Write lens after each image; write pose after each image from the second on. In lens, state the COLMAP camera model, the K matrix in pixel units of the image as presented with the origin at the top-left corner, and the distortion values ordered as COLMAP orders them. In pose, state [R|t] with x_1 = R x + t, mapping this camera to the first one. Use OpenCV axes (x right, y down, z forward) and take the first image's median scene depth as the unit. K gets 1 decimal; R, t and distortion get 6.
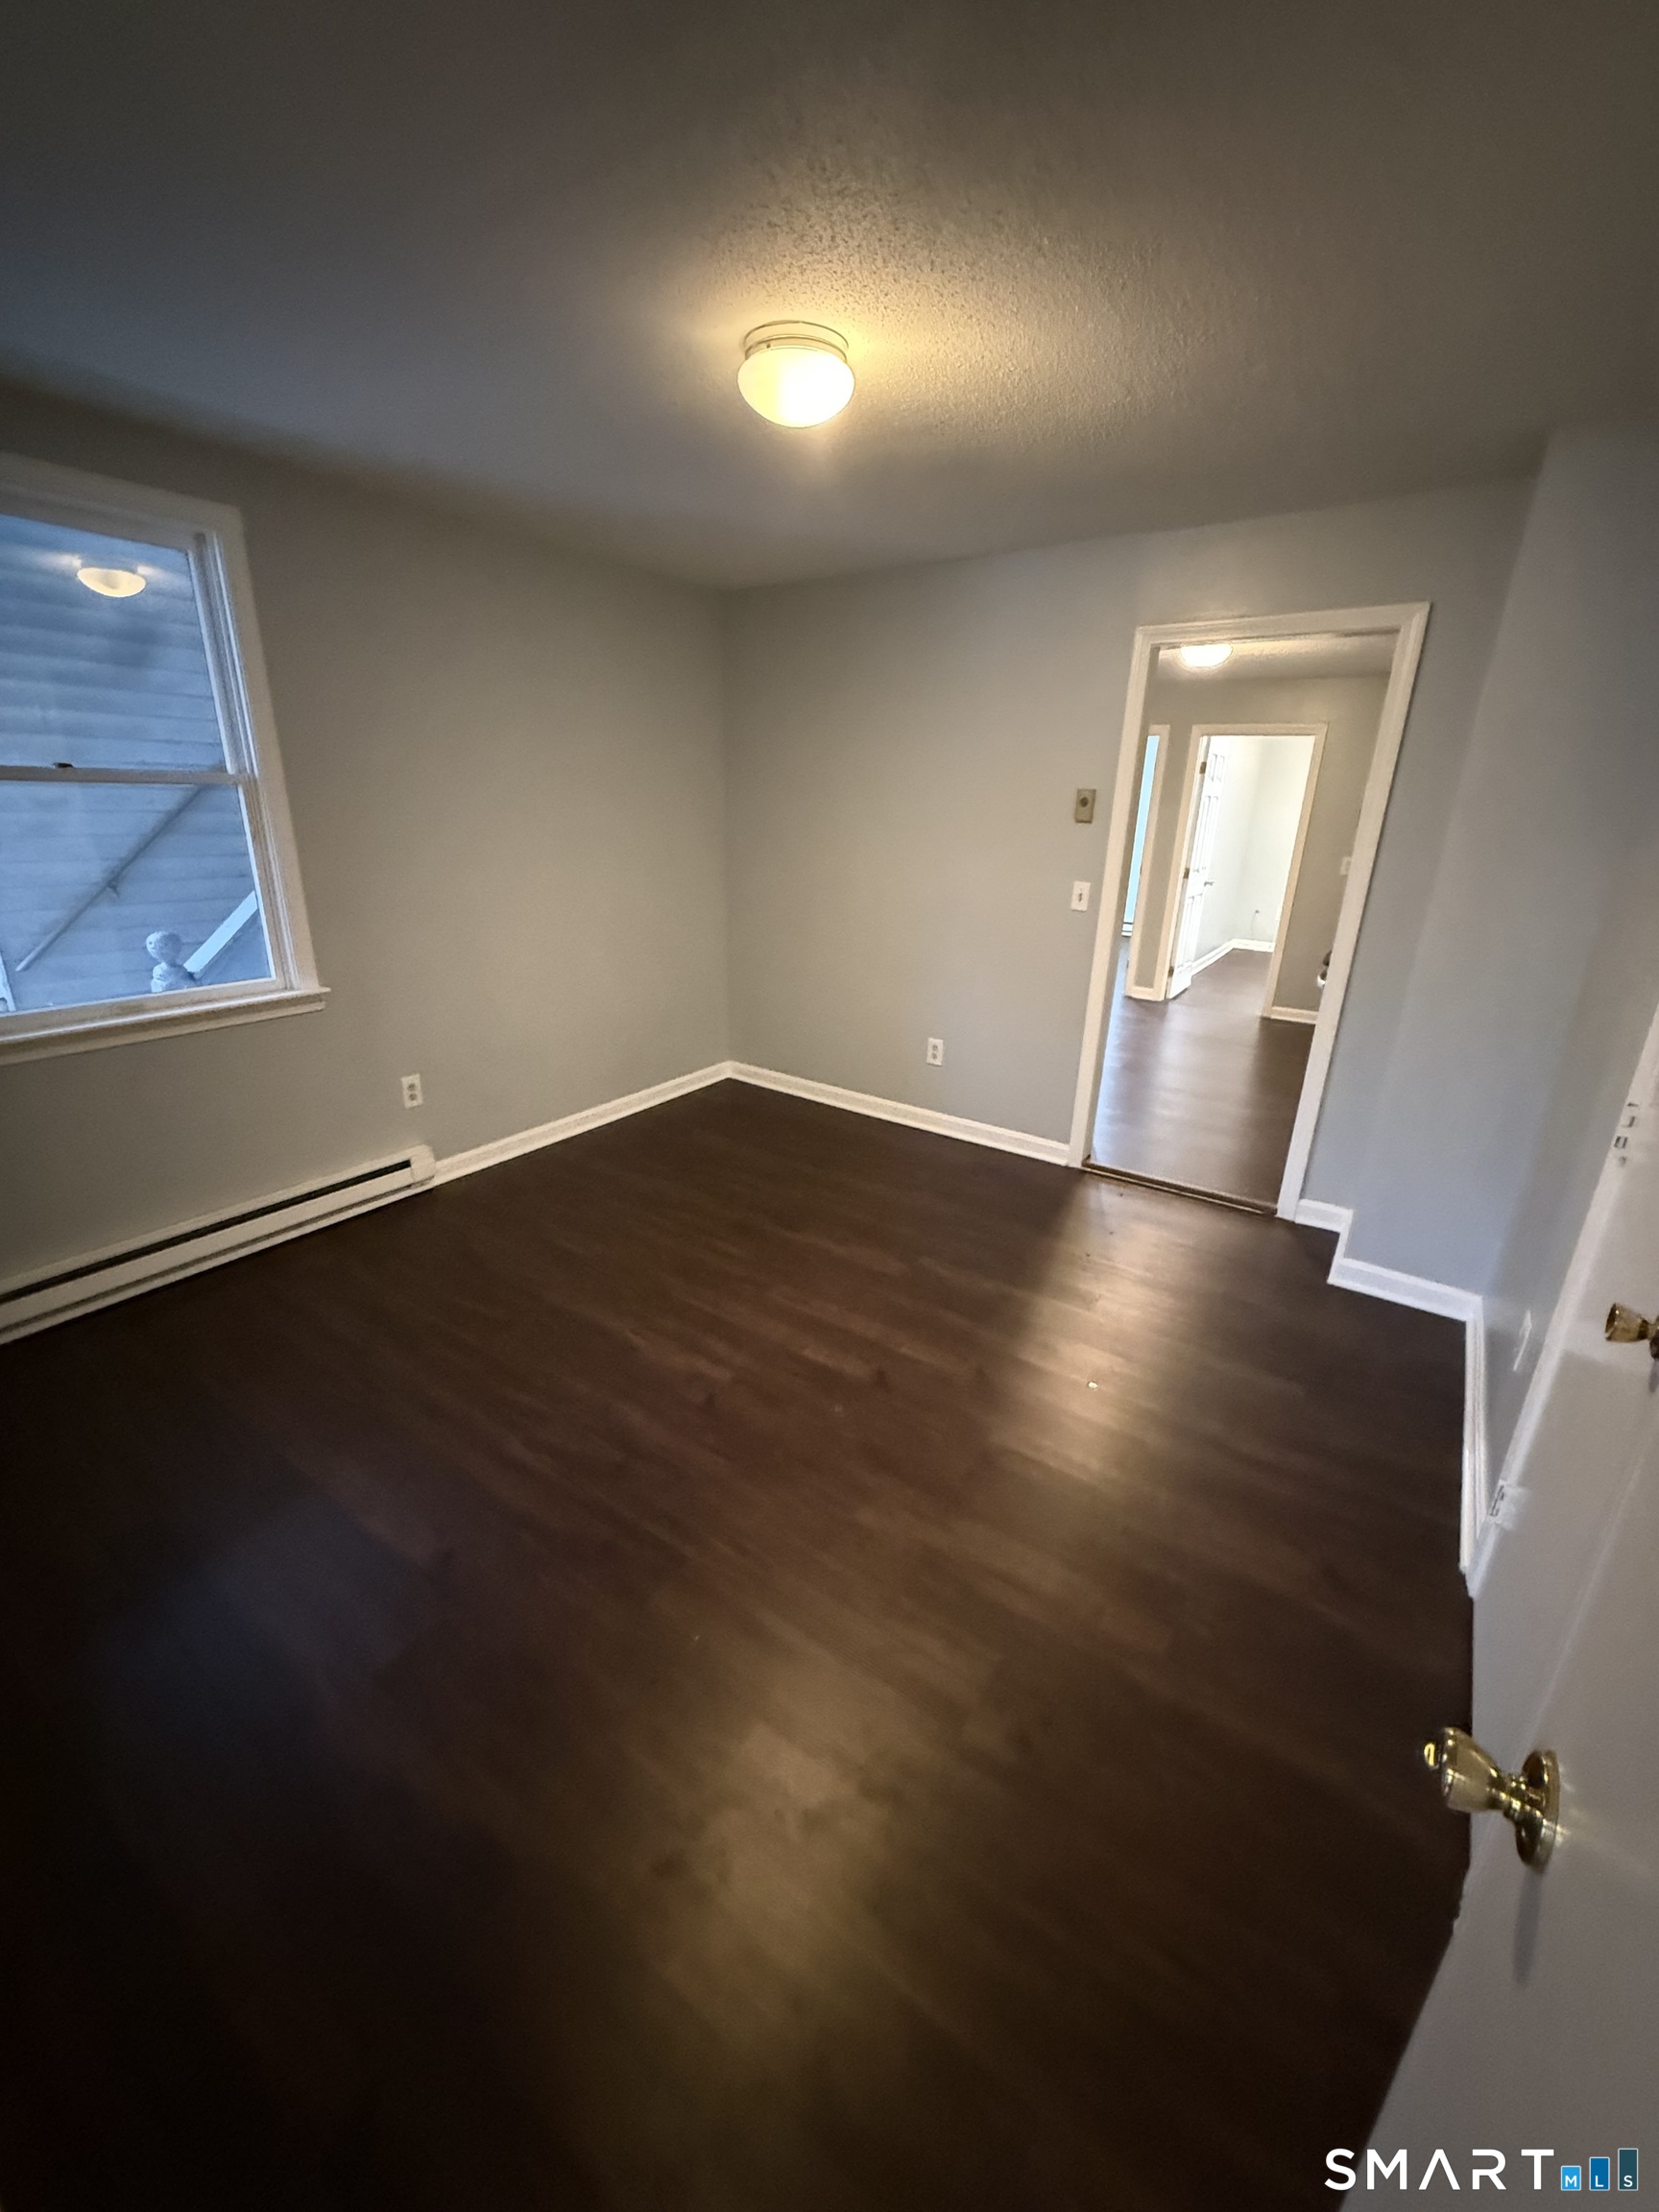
lens RADIAL K [[884.3, 0, 827.2], [0, 884.3, 1095.3], [0, 0, 1]] dist [0.020263, 0.000149]
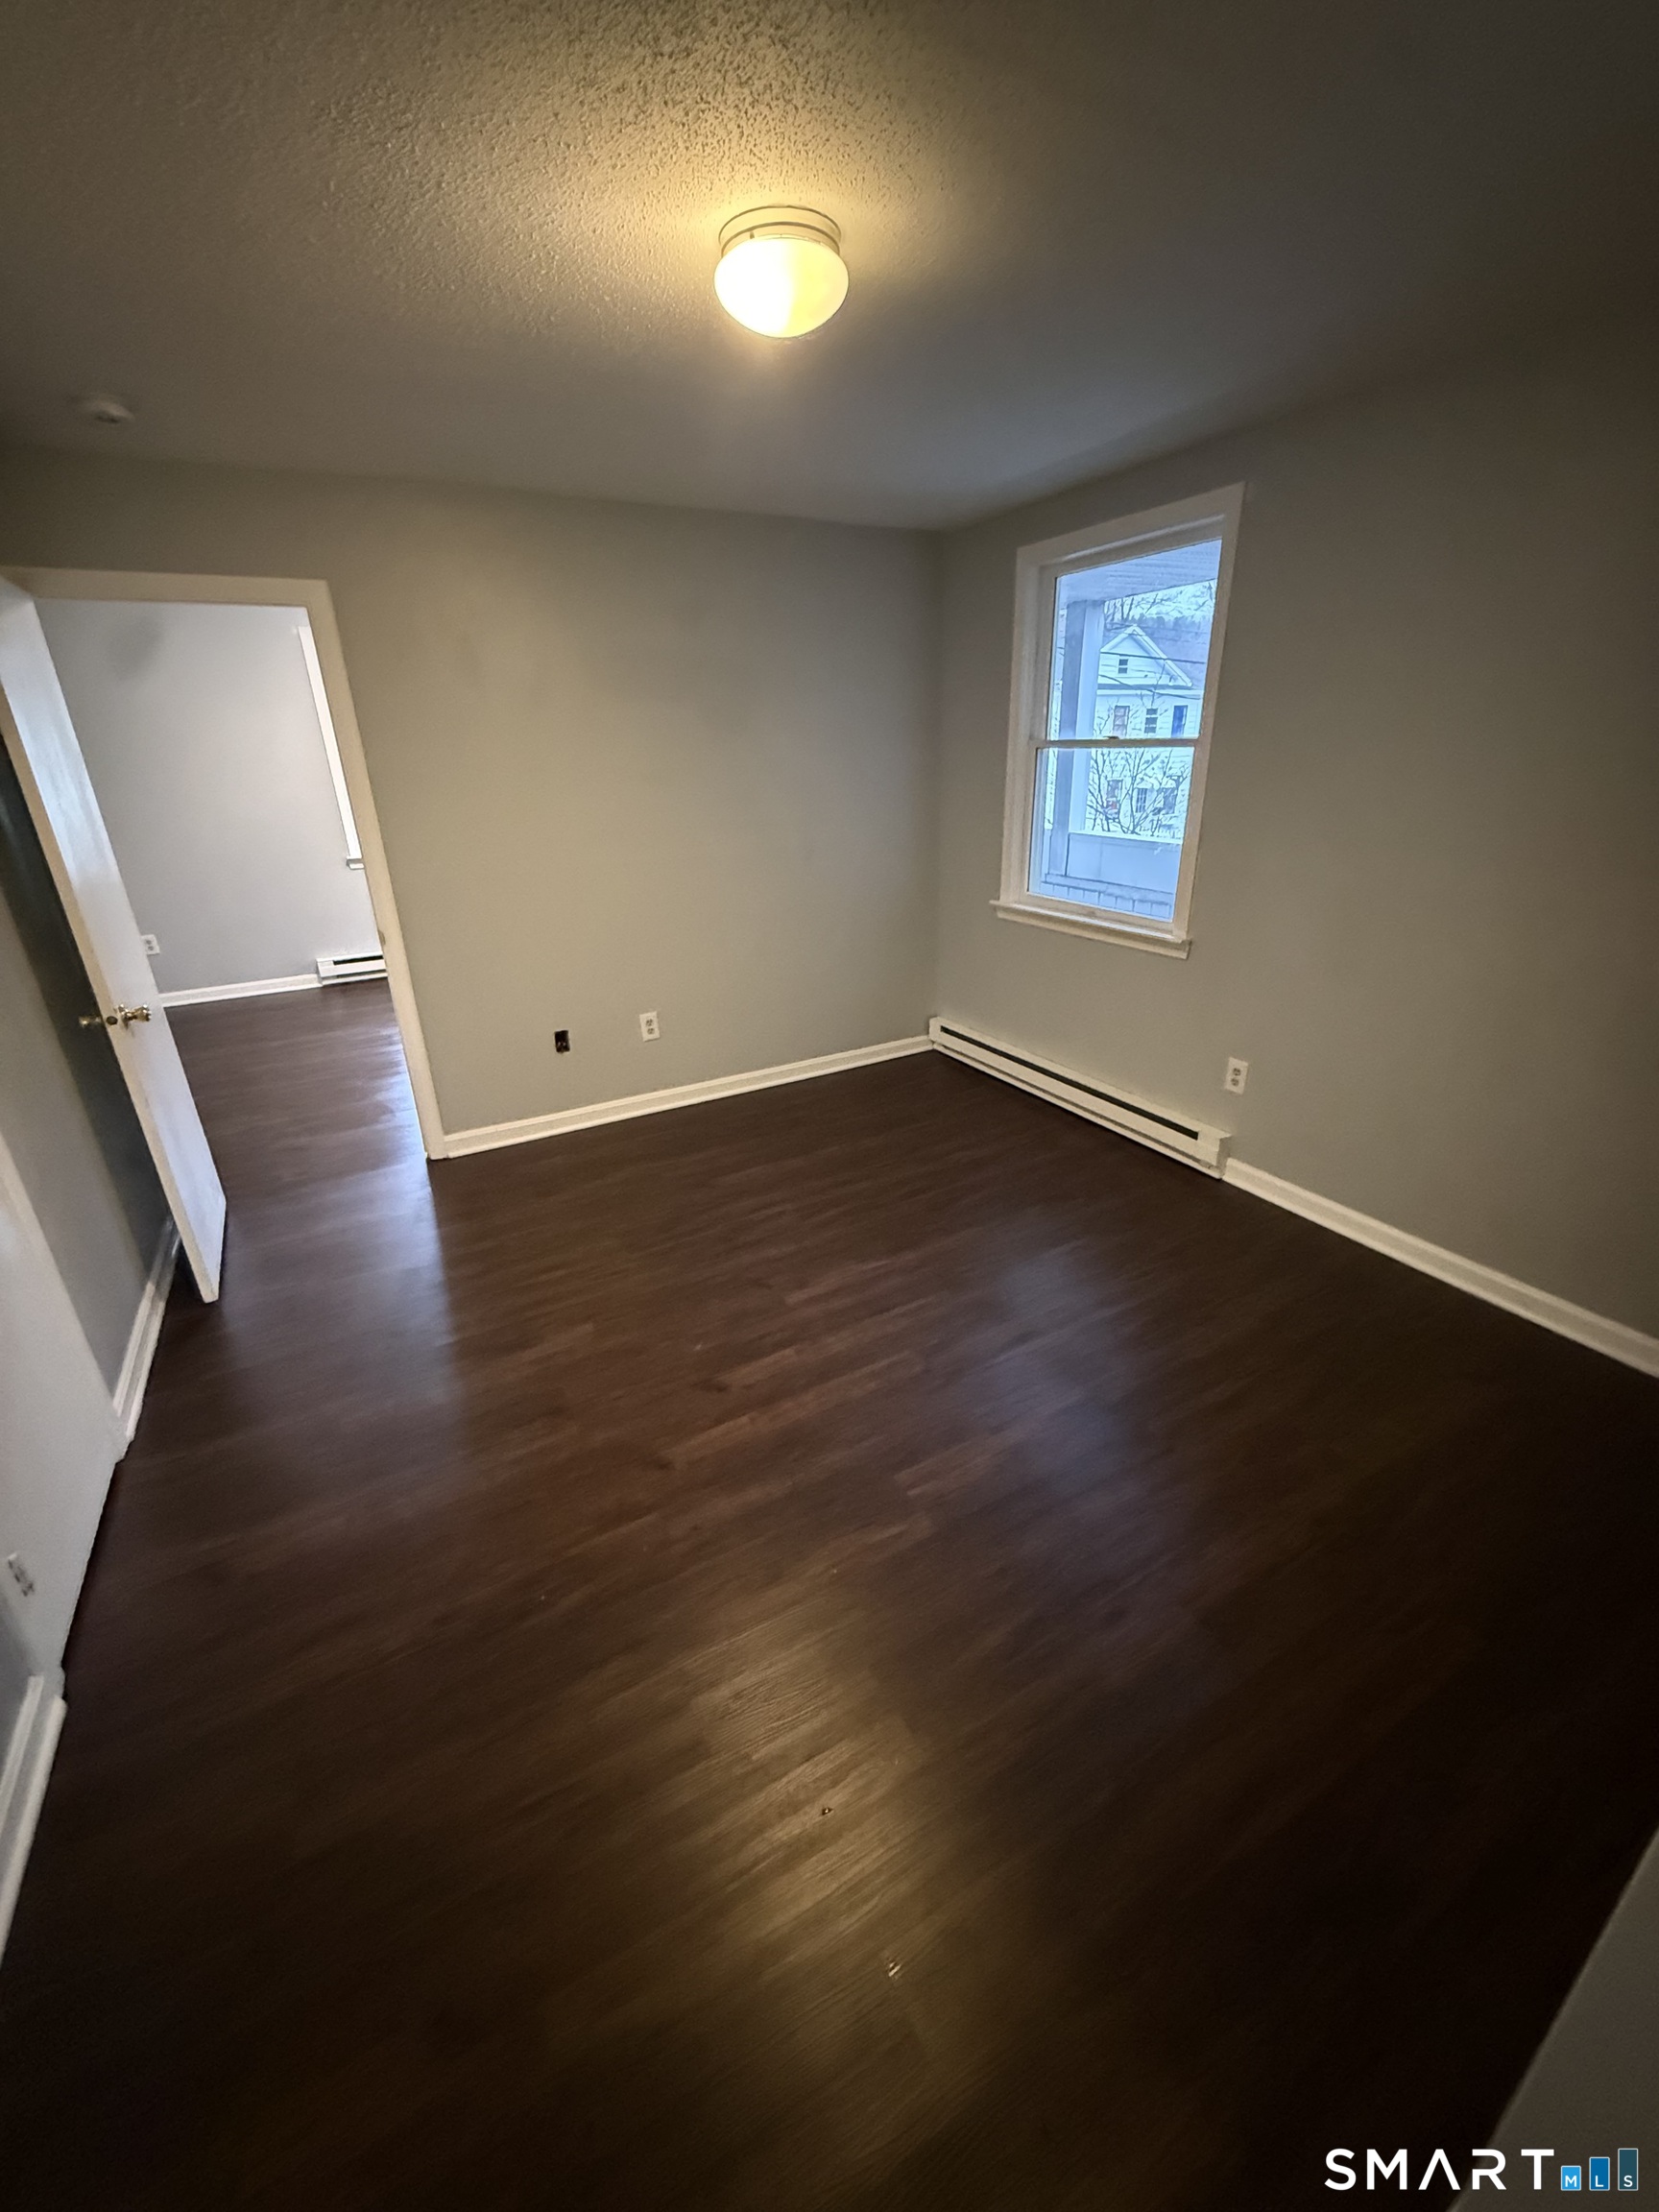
lens RADIAL K [[884.3, 0, 827.2], [0, 884.3, 1095.3], [0, 0, 1]] dist [0.020263, 0.000149]
pose [[-0.437681, 0.333006, -0.835190, 0.679845], [-0.275515, 0.834531, 0.477126, -0.419748], [0.855878, 0.438936, -0.273511, 1.187216]]
